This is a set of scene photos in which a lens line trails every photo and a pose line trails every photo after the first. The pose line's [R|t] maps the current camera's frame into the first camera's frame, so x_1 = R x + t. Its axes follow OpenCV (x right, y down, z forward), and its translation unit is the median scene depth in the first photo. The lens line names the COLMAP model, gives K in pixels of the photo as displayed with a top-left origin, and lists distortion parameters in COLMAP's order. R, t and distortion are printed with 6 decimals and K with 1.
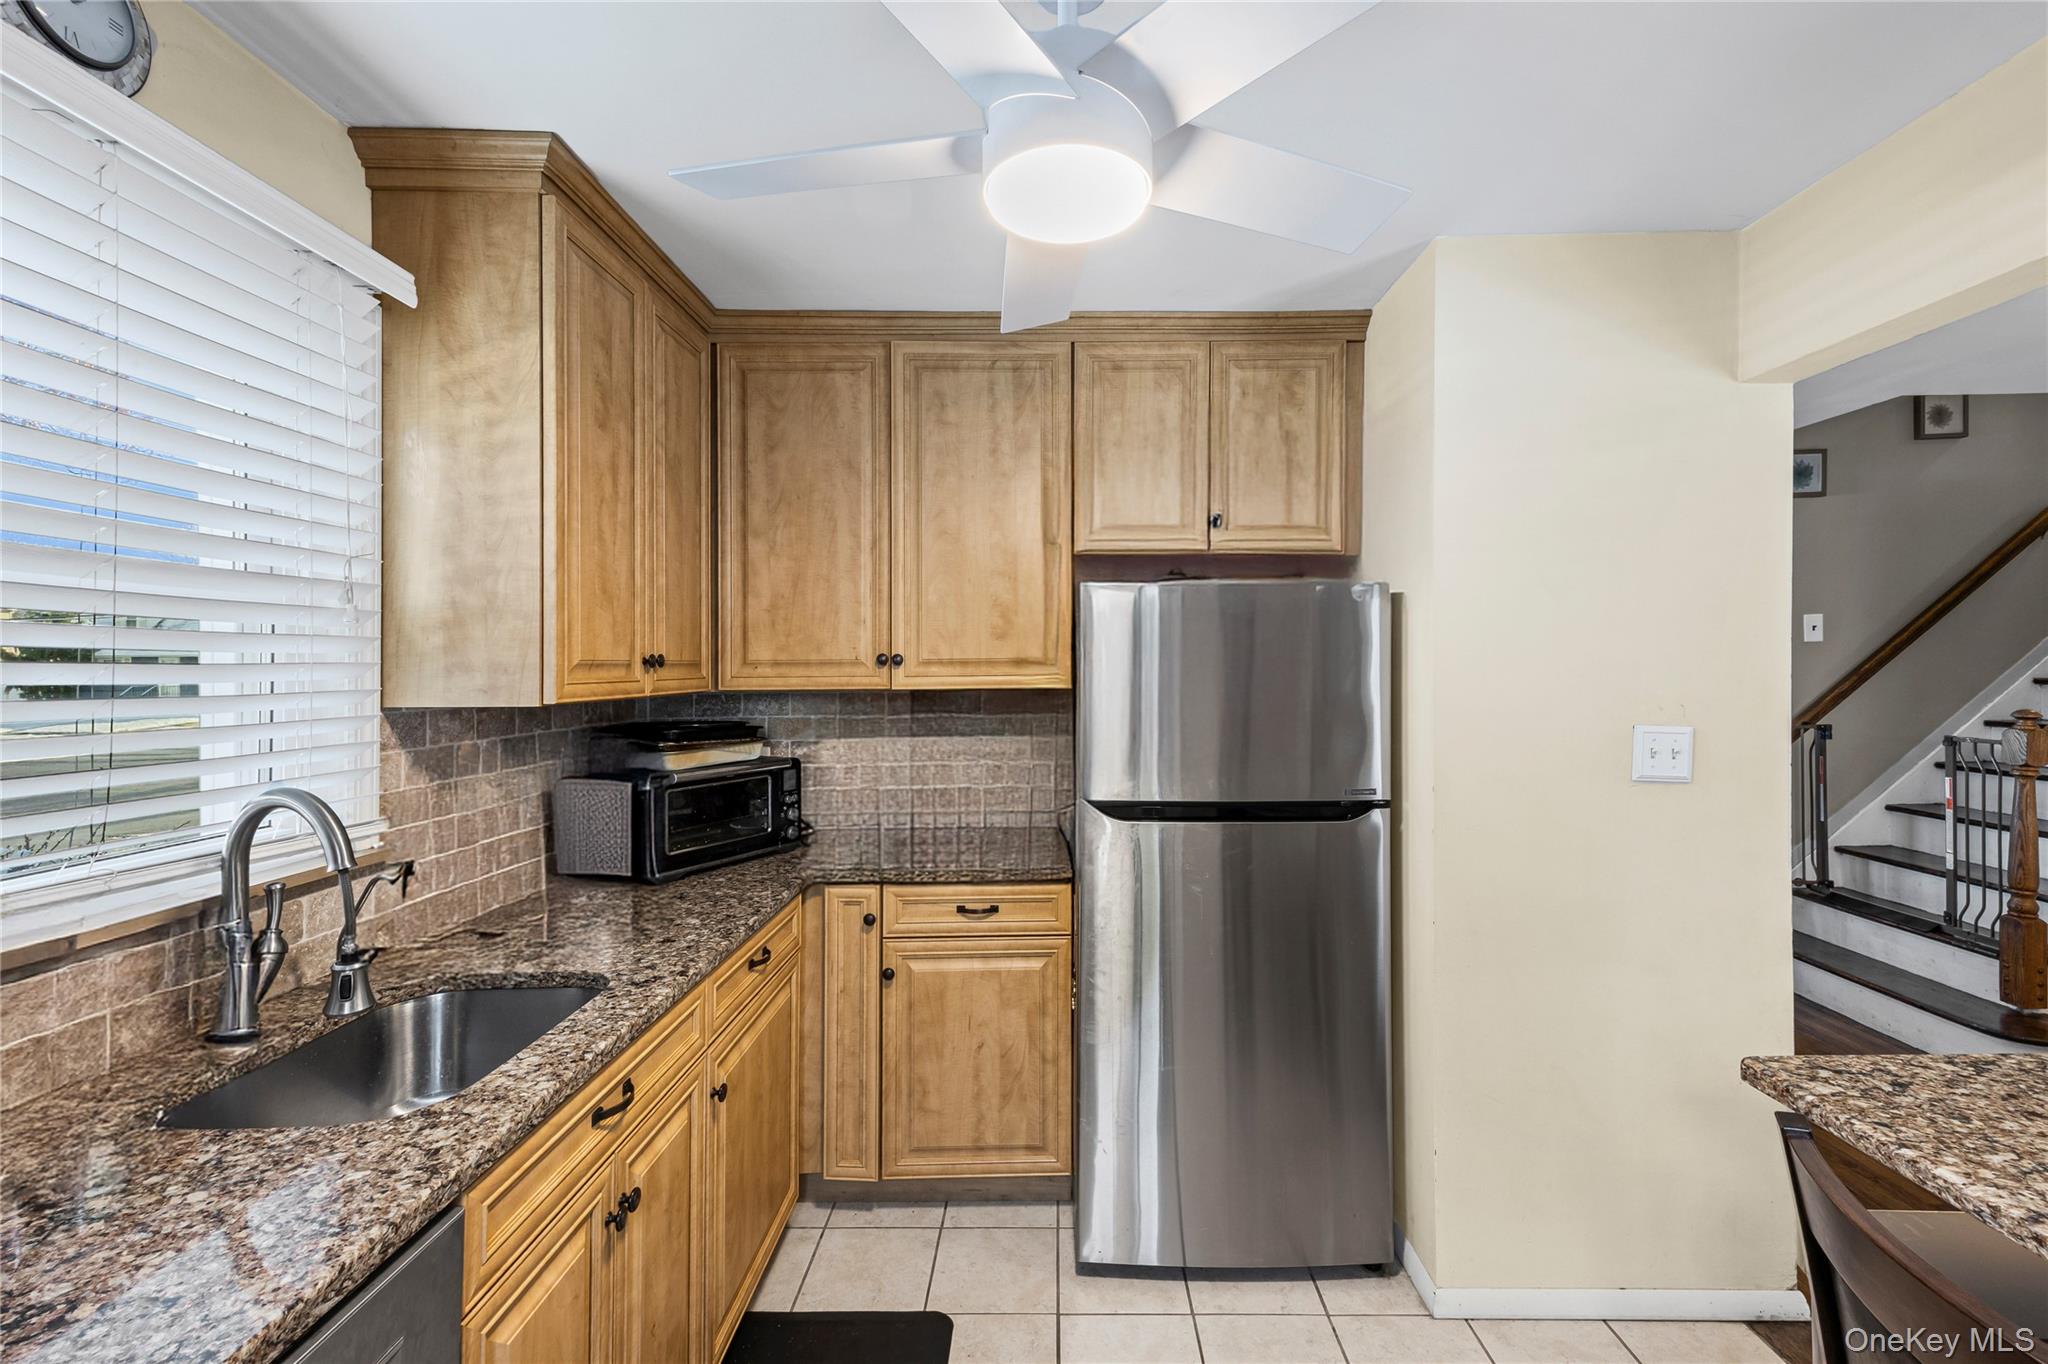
lens RADIAL K [[908.2, 0, 1024.0], [0, 908.2, 682.0], [0, 0, 1]] dist [0.036685, -0.013203]
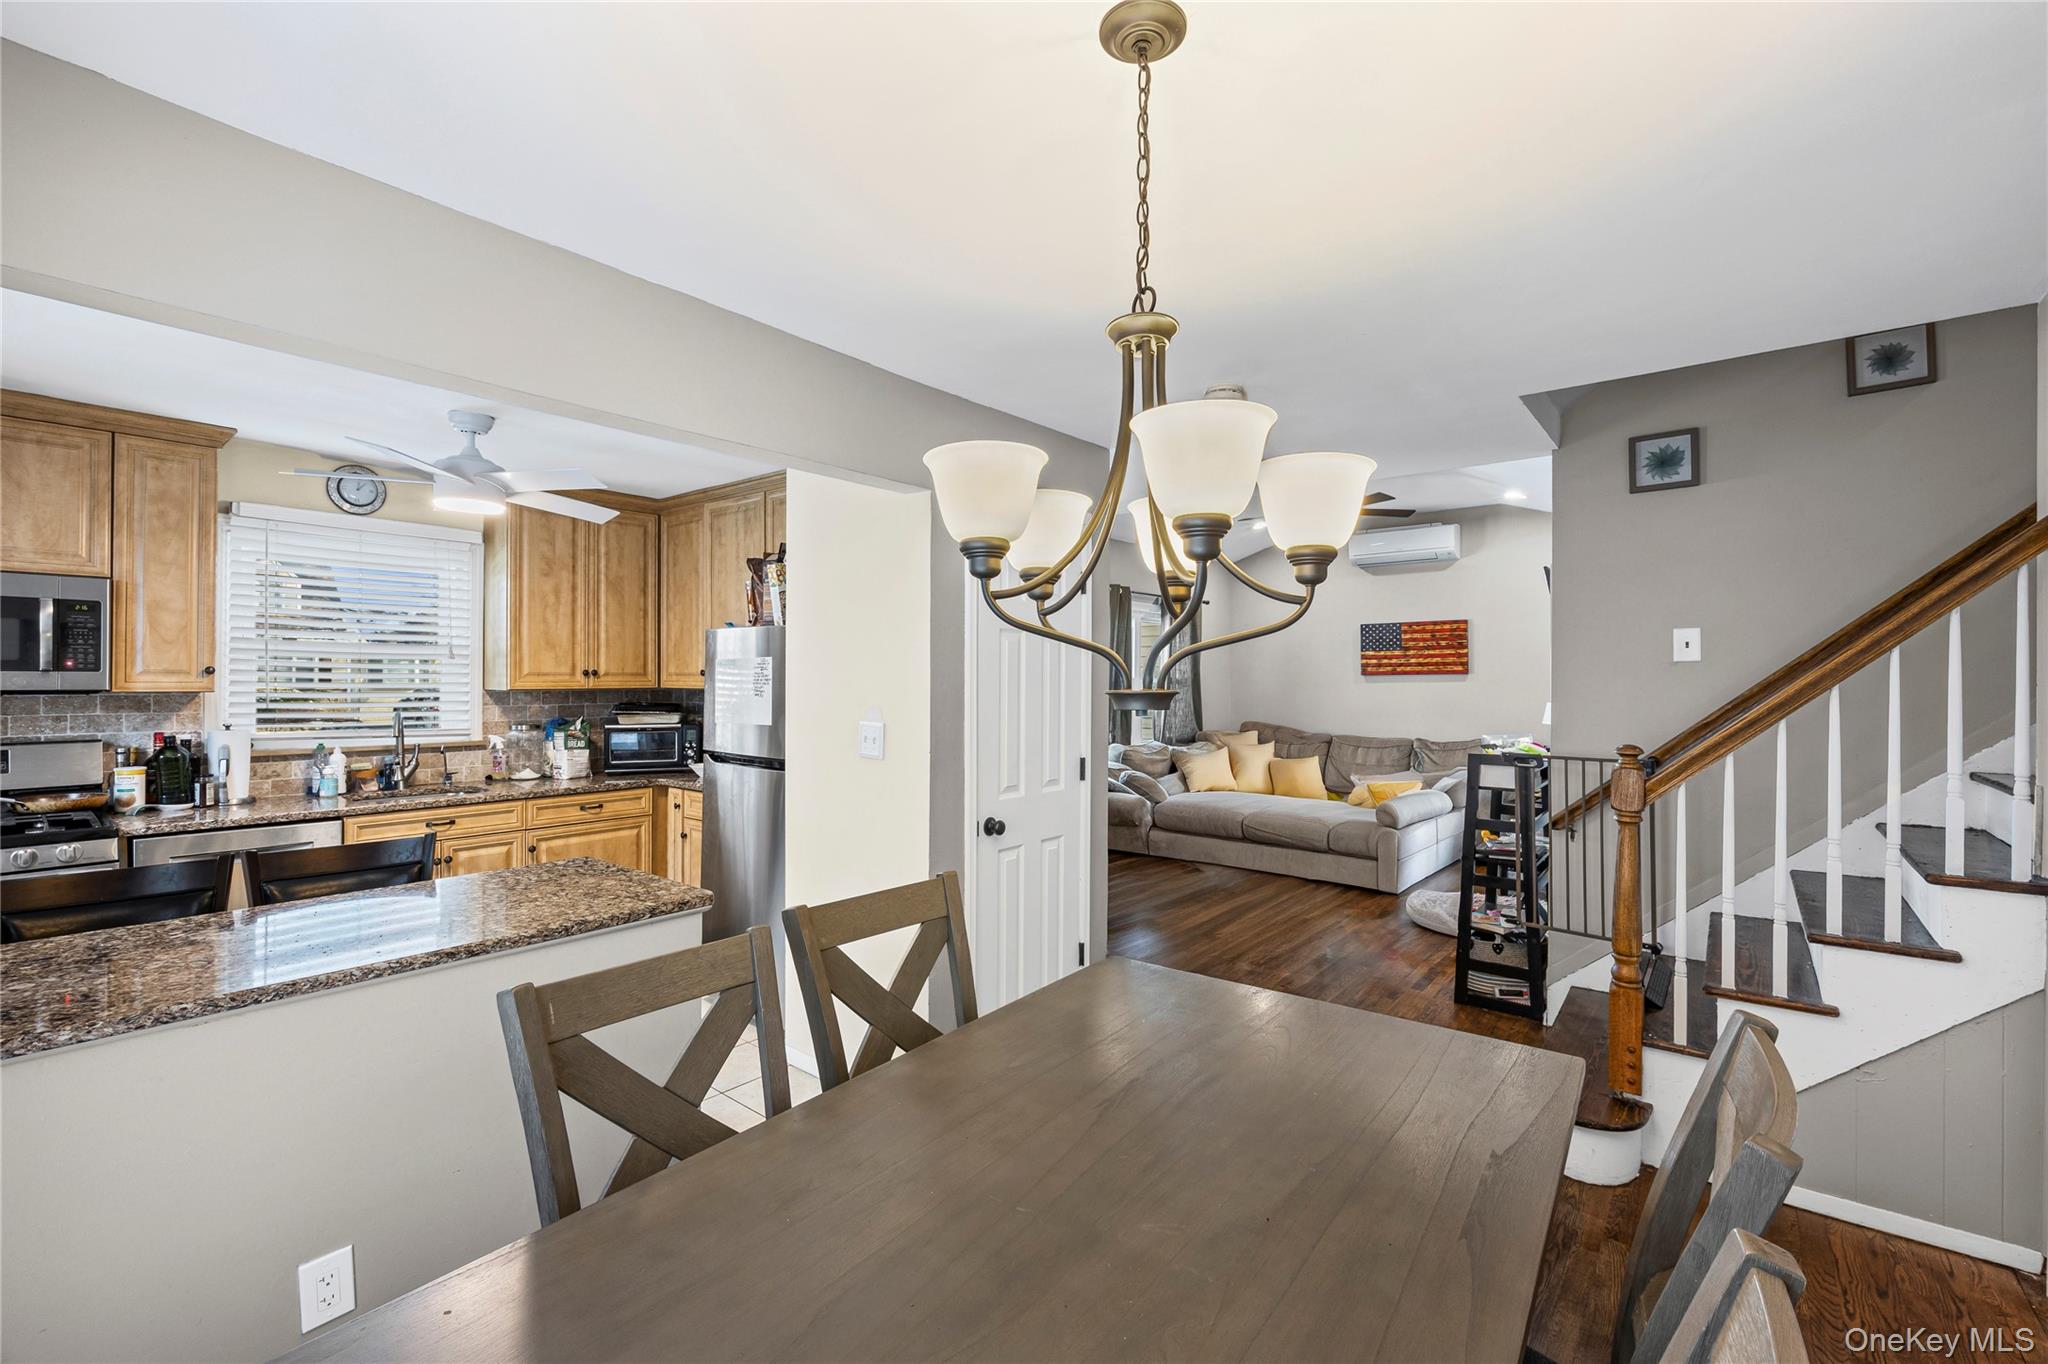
lens RADIAL K [[874.7, 0, 1015.5], [0, 874.7, 679.4], [0, 0, 1]] dist [-0.001053, -0.000066]
pose [[0.765639, 0.016659, -0.643055, 1.961734], [-0.021380, 0.999771, 0.000444, -0.032554], [0.642916, 0.013408, 0.765820, 0.039972]]
